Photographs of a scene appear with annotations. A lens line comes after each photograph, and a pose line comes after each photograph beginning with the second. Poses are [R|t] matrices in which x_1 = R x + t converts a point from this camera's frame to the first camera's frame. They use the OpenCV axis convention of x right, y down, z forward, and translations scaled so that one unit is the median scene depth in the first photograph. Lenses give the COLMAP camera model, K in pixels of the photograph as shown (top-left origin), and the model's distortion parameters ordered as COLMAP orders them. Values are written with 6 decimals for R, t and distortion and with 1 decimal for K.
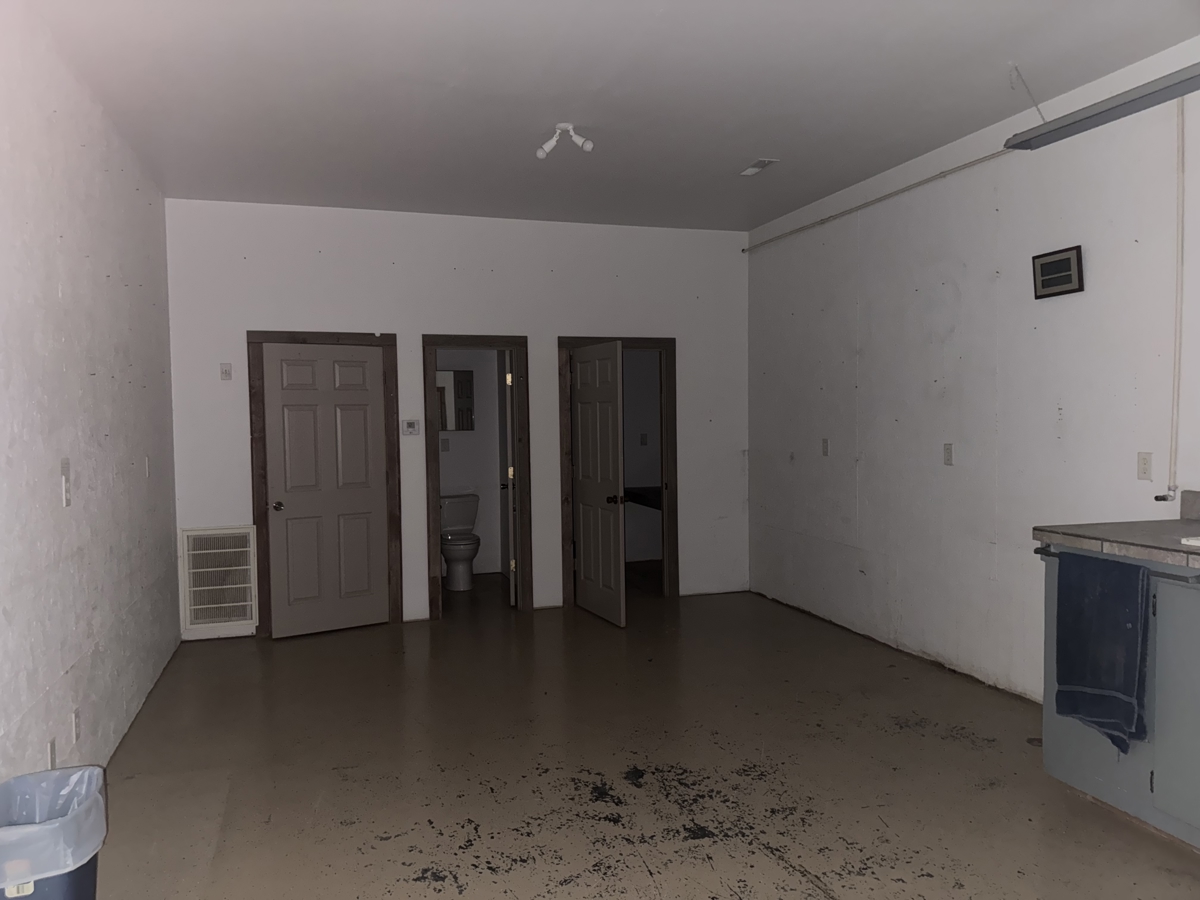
lens RADIAL K [[847.8, 0, 596.2], [0, 847.8, 451.5], [0, 0, 1]] dist [0.033869, -0.039498]
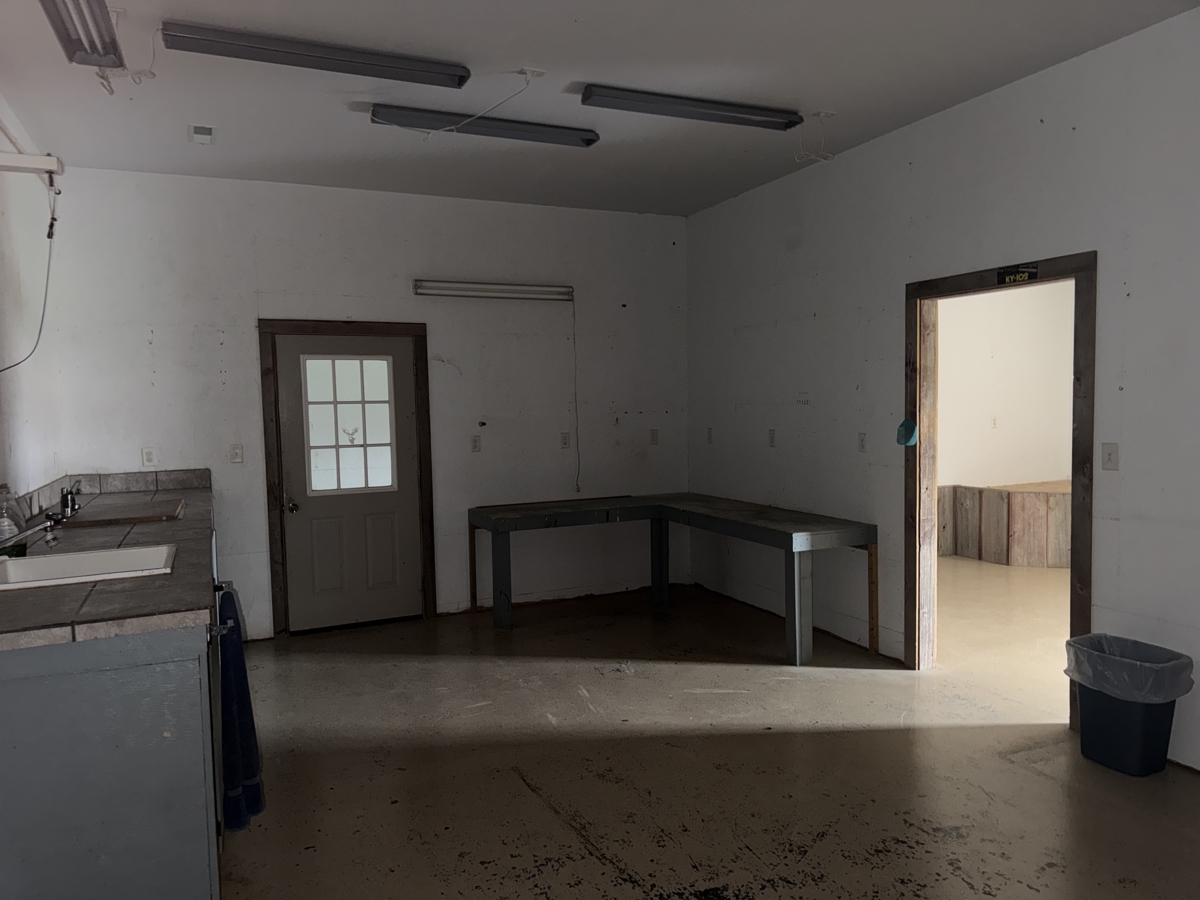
lens RADIAL K [[850.6, 0, 600.0], [0, 850.6, 450.0], [0, 0, 1]] dist [0.208386, -0.320816]
pose [[-0.993328, 0.042078, -0.107371, 0.313755], [0.031229, 0.994417, 0.100790, -0.094589], [0.111013, 0.096765, -0.989097, 1.848398]]
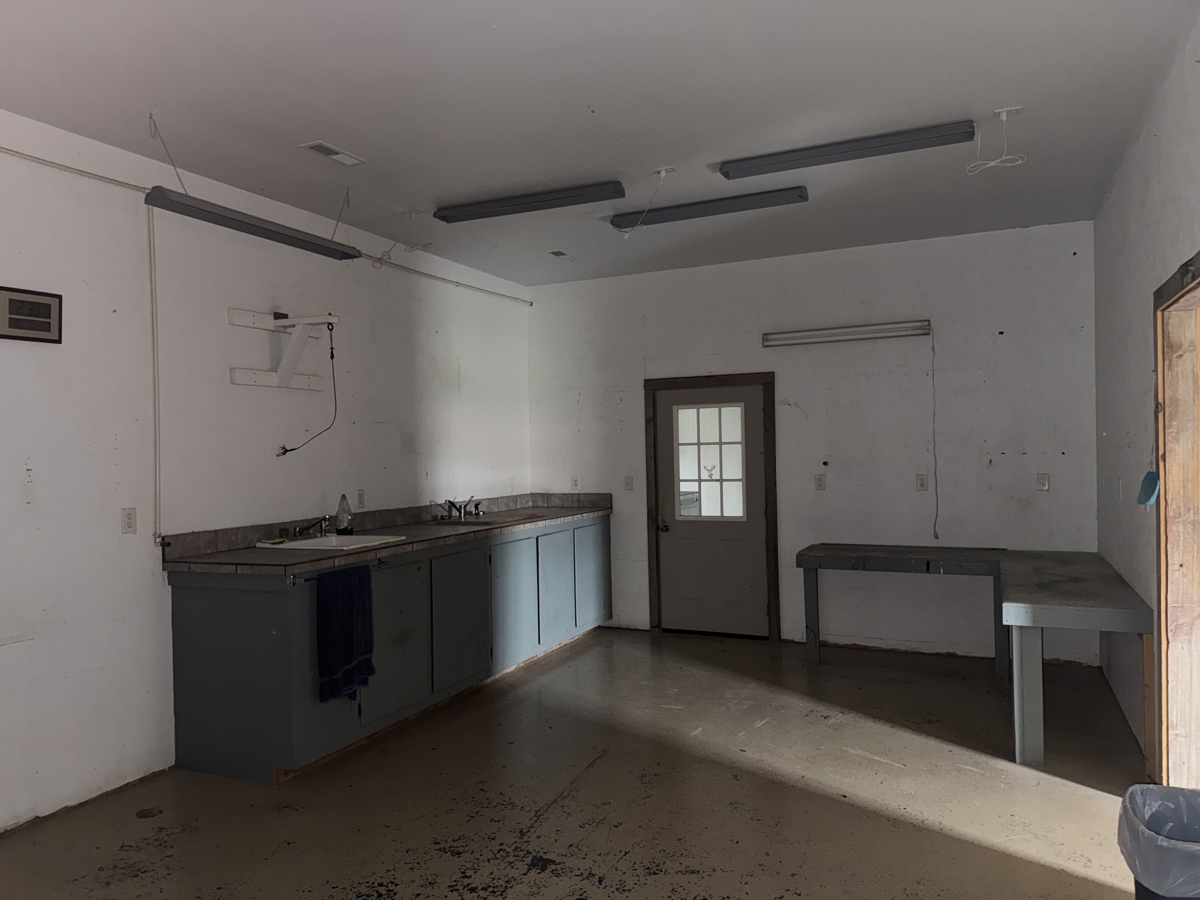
lens RADIAL K [[847.8, 0, 596.2], [0, 847.8, 451.5], [0, 0, 1]] dist [0.033869, -0.039498]
pose [[-0.730152, 0.029049, 0.682667, -0.659826], [0.061621, 0.997824, 0.023448, -0.073096], [-0.680501, 0.059187, -0.730353, 1.707251]]
